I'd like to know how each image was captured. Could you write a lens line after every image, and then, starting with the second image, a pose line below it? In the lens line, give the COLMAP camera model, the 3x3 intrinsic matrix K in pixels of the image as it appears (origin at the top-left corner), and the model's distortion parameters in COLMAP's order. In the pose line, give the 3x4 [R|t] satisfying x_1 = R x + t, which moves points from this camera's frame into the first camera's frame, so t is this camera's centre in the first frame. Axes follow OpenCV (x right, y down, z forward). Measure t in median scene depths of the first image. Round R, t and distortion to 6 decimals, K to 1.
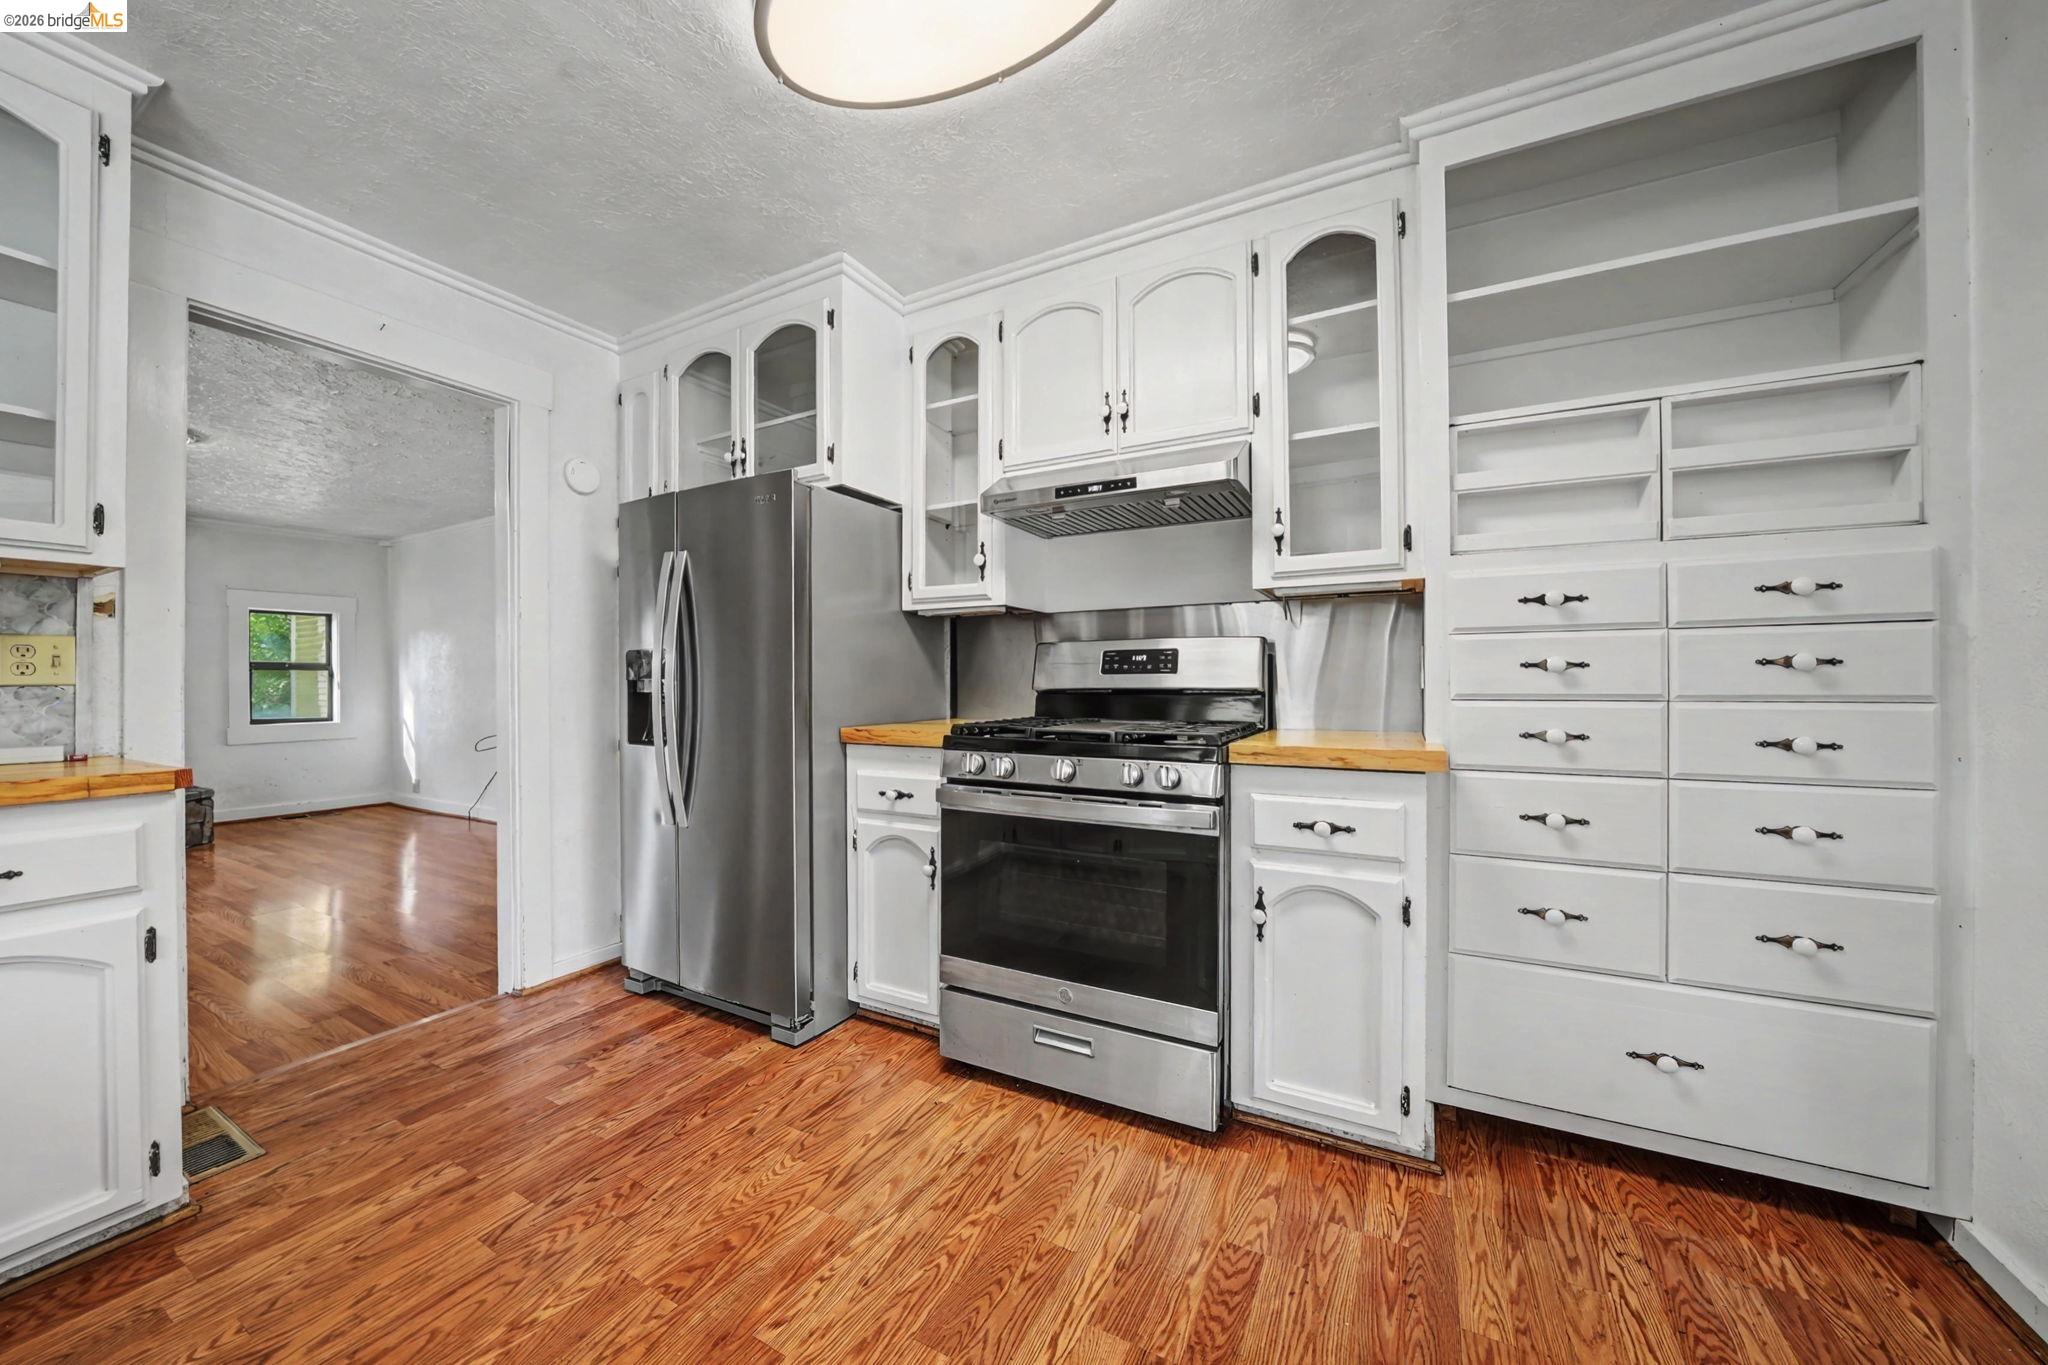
lens RADIAL K [[723.4, 0, 1024.0], [0, 723.4, 682.5], [0, 0, 1]] dist [-0.016792, 0.000187]
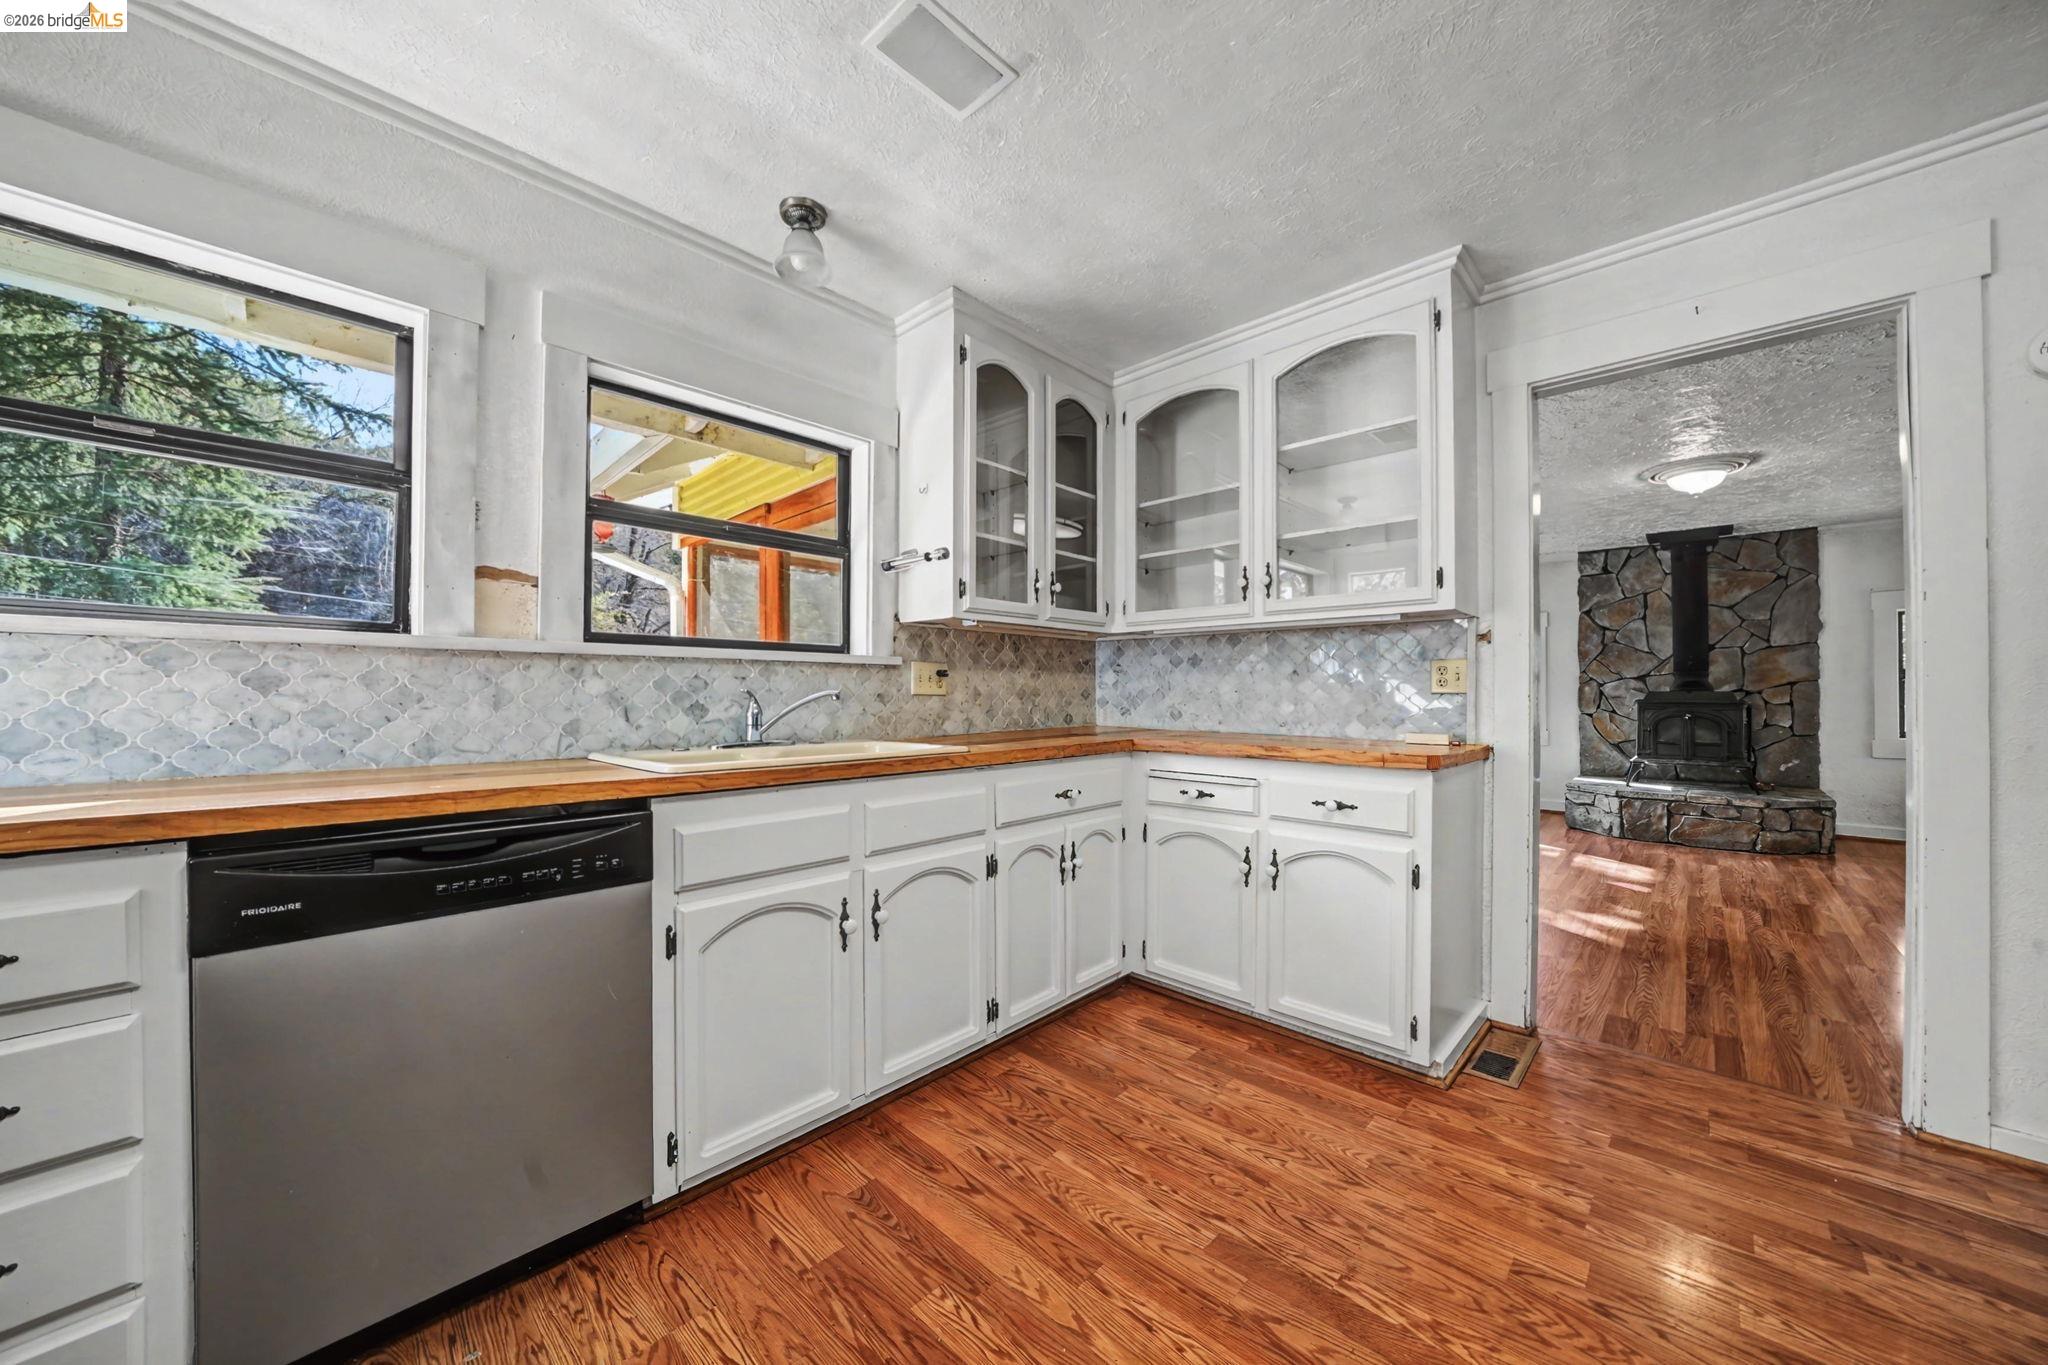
lens RADIAL K [[726.6, 0, 1019.6], [0, 726.6, 689.4], [0, 0, 1]] dist [-0.002655, -0.000051]
pose [[-0.258994, -0.003648, -0.965872, 0.339800], [0.001705, 0.999990, -0.004234, 0.000569], [0.965877, -0.002743, -0.258985, 0.538743]]
